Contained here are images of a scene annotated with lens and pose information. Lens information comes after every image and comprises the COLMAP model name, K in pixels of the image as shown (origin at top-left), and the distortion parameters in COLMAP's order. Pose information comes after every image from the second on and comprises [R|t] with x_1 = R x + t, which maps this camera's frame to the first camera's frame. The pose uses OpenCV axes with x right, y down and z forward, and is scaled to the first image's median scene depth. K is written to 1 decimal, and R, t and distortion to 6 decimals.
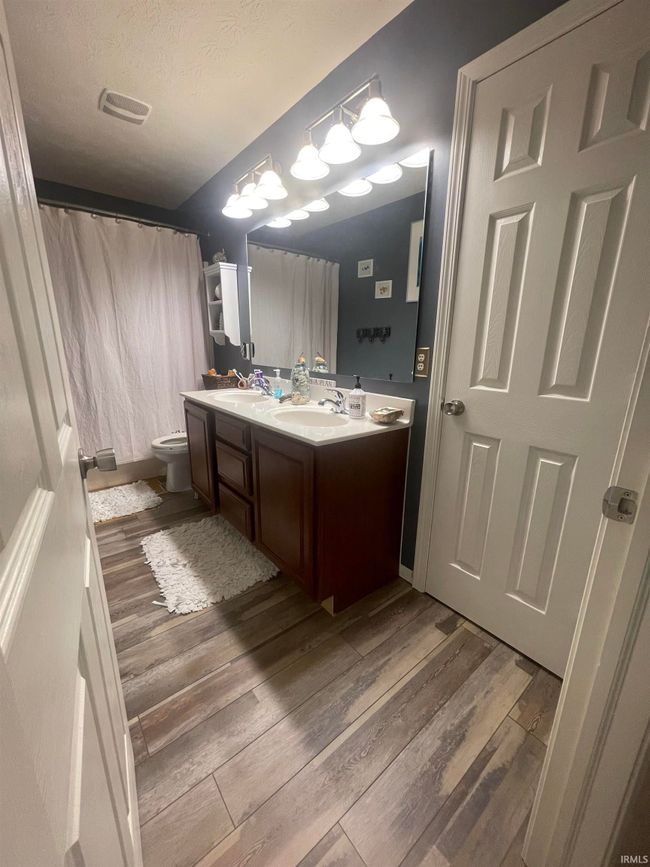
lens RADIAL K [[349.7, 0, 319.8], [0, 349.7, 440.3], [0, 0, 1]] dist [-0.001829, 0.000824]
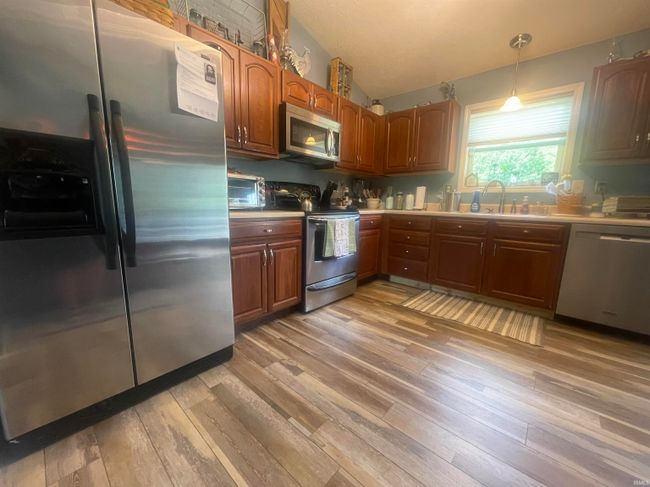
lens RADIAL K [[262.2, 0, 319.6], [0, 262.2, 242.4], [0, 0, 1]] dist [-0.001829, 0.000824]
pose [[-0.167065, -0.174858, 0.970316, -1.155348], [0.224888, 0.951447, 0.210178, -0.012020], [-0.959956, 0.253326, -0.119630, 0.817589]]
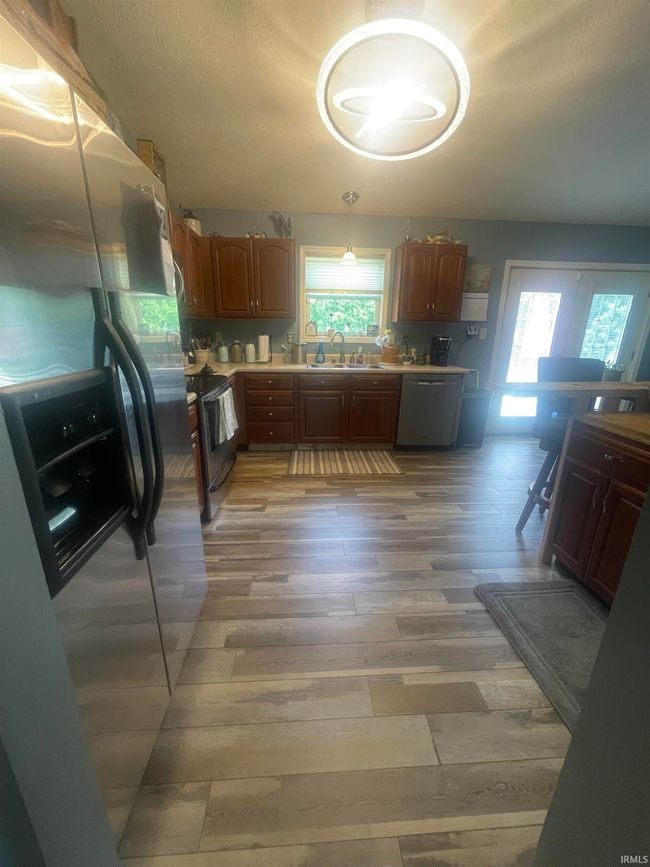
lens RADIAL K [[349.7, 0, 325.6], [0, 349.7, 432.5], [0, 0, 1]] dist [-0.001829, 0.000824]
pose [[-0.820098, -0.191852, 0.539104, -0.511709], [0.116636, 0.866297, 0.485721, -1.072120], [-0.560210, 0.461218, -0.688072, 2.624844]]
